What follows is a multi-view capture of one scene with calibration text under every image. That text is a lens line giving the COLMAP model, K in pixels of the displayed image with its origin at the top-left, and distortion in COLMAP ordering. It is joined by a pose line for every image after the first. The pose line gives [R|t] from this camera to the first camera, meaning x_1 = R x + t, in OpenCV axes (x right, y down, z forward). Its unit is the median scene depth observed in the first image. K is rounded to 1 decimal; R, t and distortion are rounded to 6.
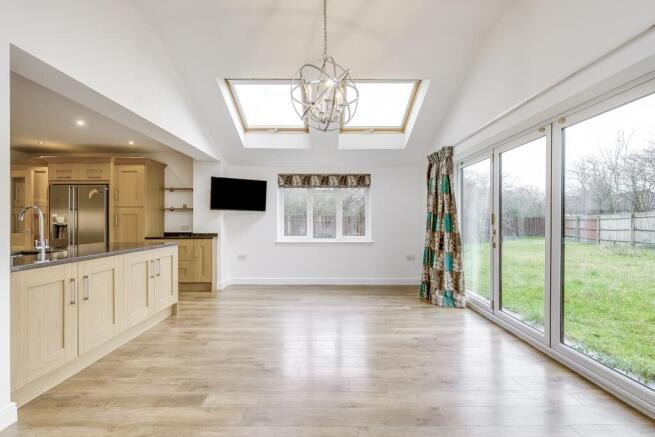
lens RADIAL K [[296.4, 0, 326.3], [0, 296.4, 218.3], [0, 0, 1]] dist [0.005125, 0.000144]
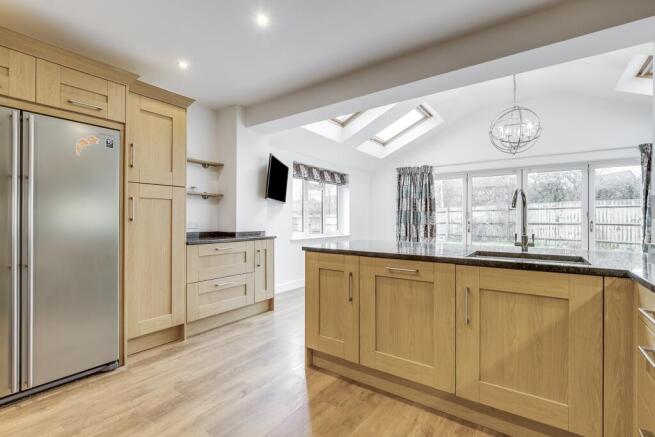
lens RADIAL K [[296.4, 0, 327.6], [0, 296.4, 217.7], [0, 0, 1]] dist [0.005125, 0.000144]
pose [[0.565876, 0.000396, 0.824490, -0.873237], [-0.006217, 0.999973, 0.003787, 0.013373], [-0.824467, -0.007269, 0.565863, 0.453036]]
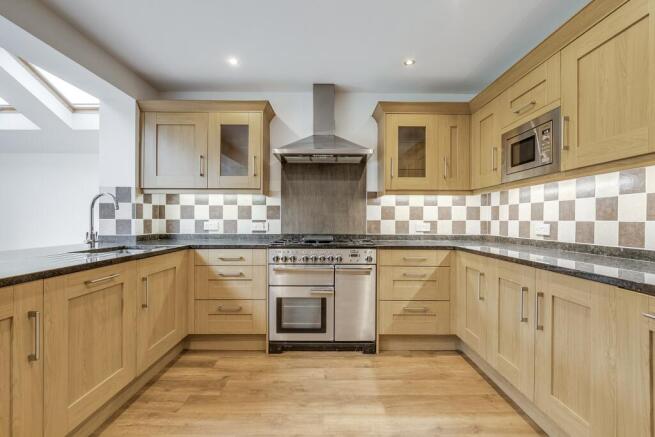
lens RADIAL K [[296.4, 0, 327.5], [0, 296.4, 220.4], [0, 0, 1]] dist [0.005125, 0.000144]
pose [[-0.999898, -0.003282, -0.013935, -0.465526], [-0.003207, 0.999980, -0.005467, 0.028899], [0.013953, -0.005422, -0.999888, 1.925282]]
